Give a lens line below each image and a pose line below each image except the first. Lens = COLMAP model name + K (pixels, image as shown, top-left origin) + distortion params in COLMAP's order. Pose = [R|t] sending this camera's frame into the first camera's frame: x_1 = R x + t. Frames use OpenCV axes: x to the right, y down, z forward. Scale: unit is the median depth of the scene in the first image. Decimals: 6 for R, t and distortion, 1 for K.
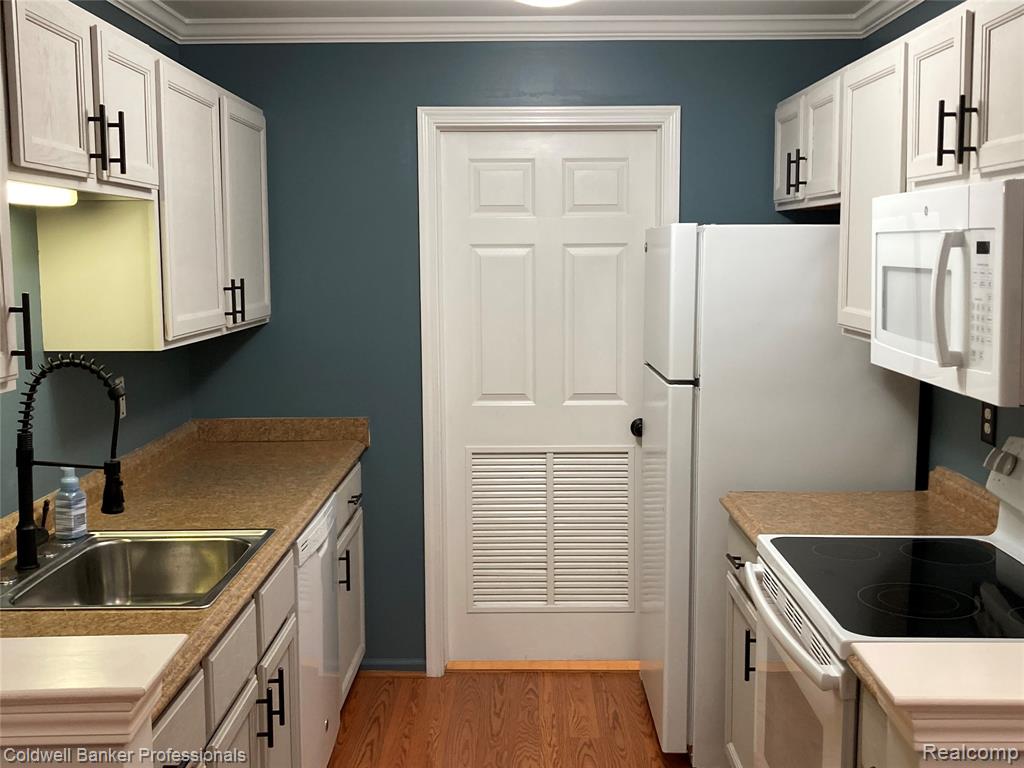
lens RADIAL K [[1099.7, 0, 514.1], [0, 1099.7, 380.7], [0, 0, 1]] dist [-0.006018, 0.000000]
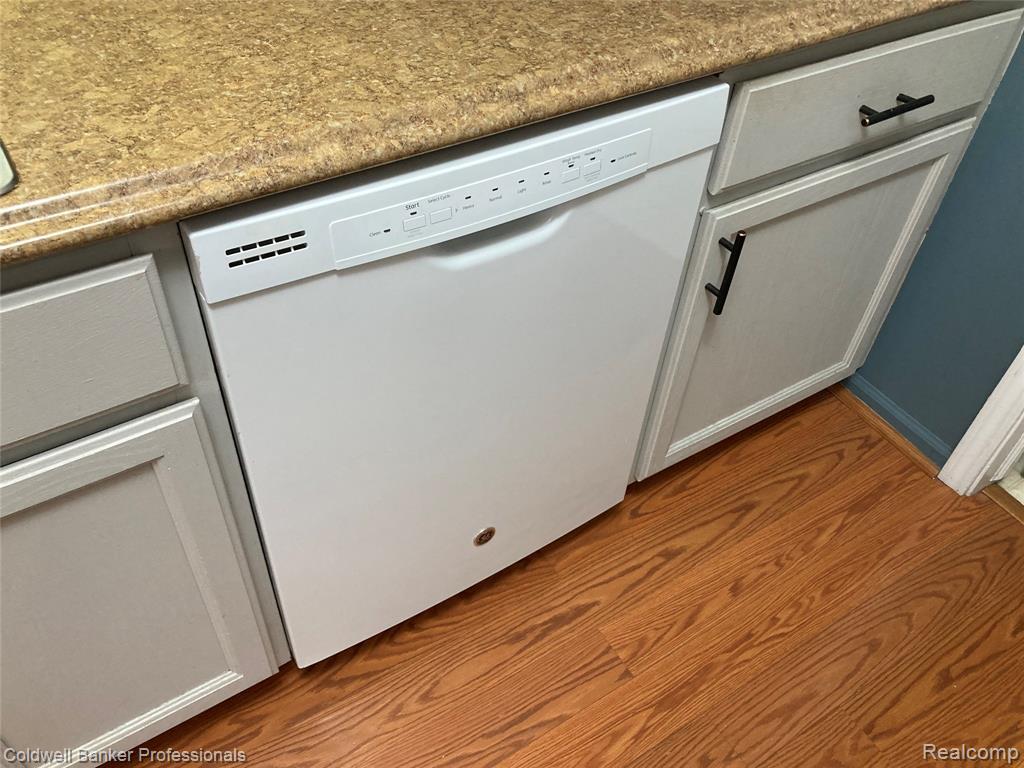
lens RADIAL K [[844.8, 0, 508.5], [0, 844.8, 378.2], [0, 0, 1]] dist [0.015928, -0.009467]
pose [[0.547386, 0.616641, -0.565794, 0.008974], [-0.152148, 0.738136, 0.657272, 0.002197], [0.822933, -0.273697, 0.497866, 0.753160]]
